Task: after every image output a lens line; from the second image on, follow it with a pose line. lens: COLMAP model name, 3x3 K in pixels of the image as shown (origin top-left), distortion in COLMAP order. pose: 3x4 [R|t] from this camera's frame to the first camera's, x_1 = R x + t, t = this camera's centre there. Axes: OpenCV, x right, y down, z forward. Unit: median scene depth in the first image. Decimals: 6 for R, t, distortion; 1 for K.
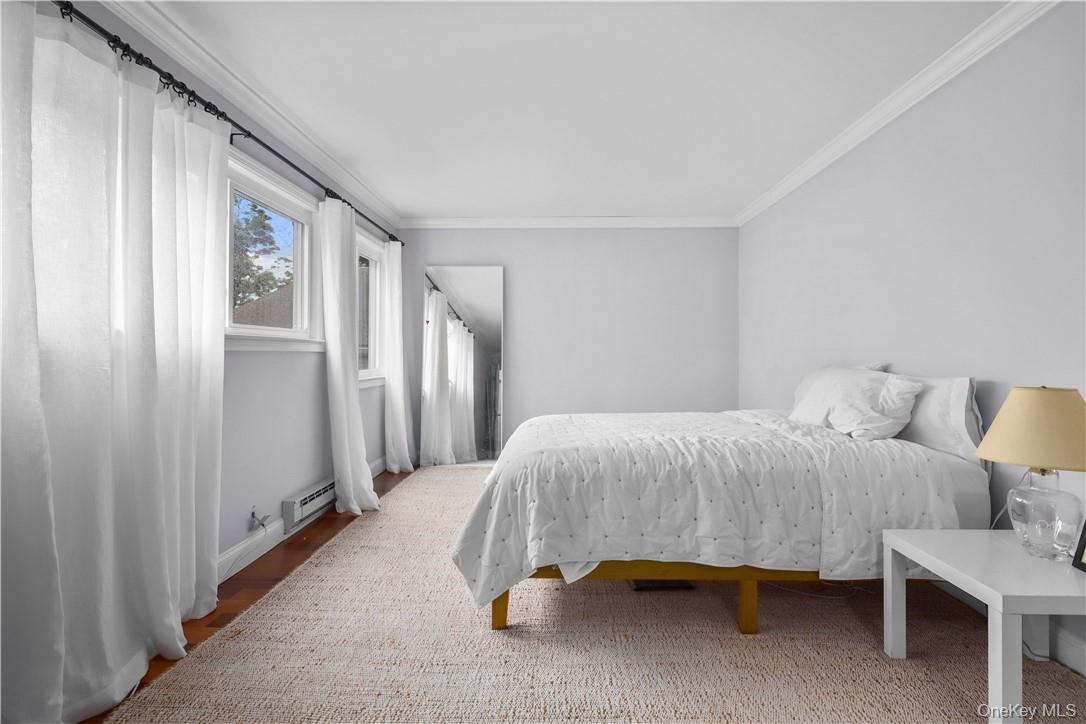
lens RADIAL K [[550.3, 0, 543.0], [0, 550.3, 362.0], [0, 0, 1]] dist [-0.003426, 0.000774]
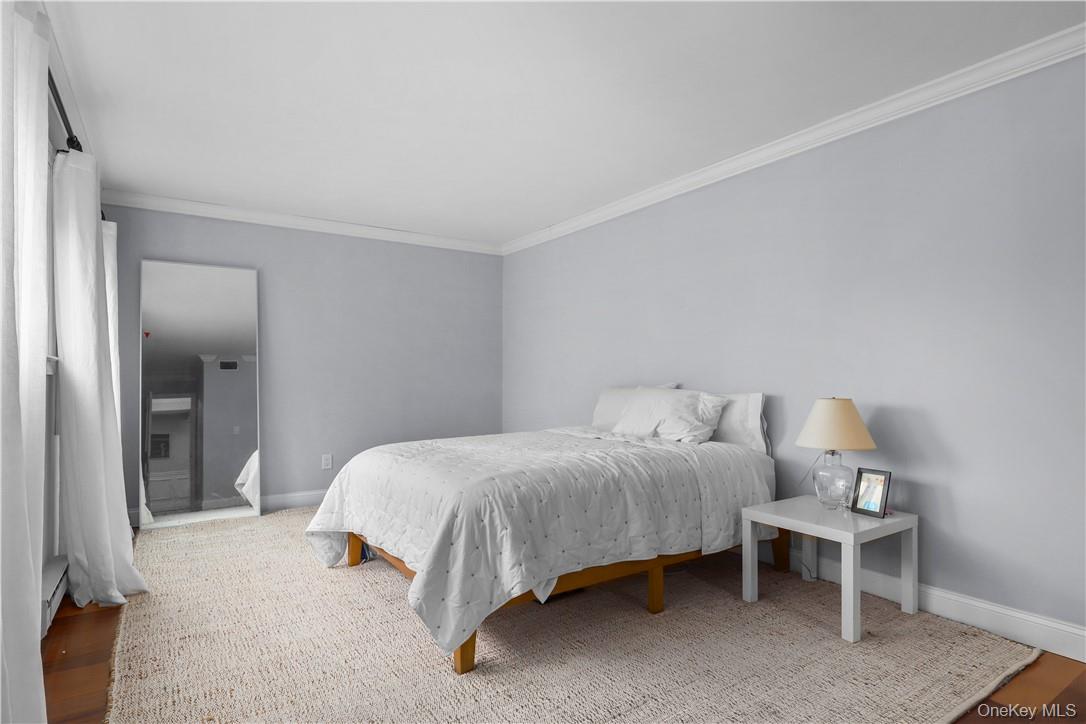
lens RADIAL K [[578.2, 0, 543.7], [0, 578.2, 383.1], [0, 0, 1]] dist [0.000469, 0.000721]
pose [[0.817164, -0.008747, 0.576339, -0.542550], [0.009787, 0.999951, 0.001300, -0.005166], [-0.576322, 0.004578, 0.817210, 0.120199]]
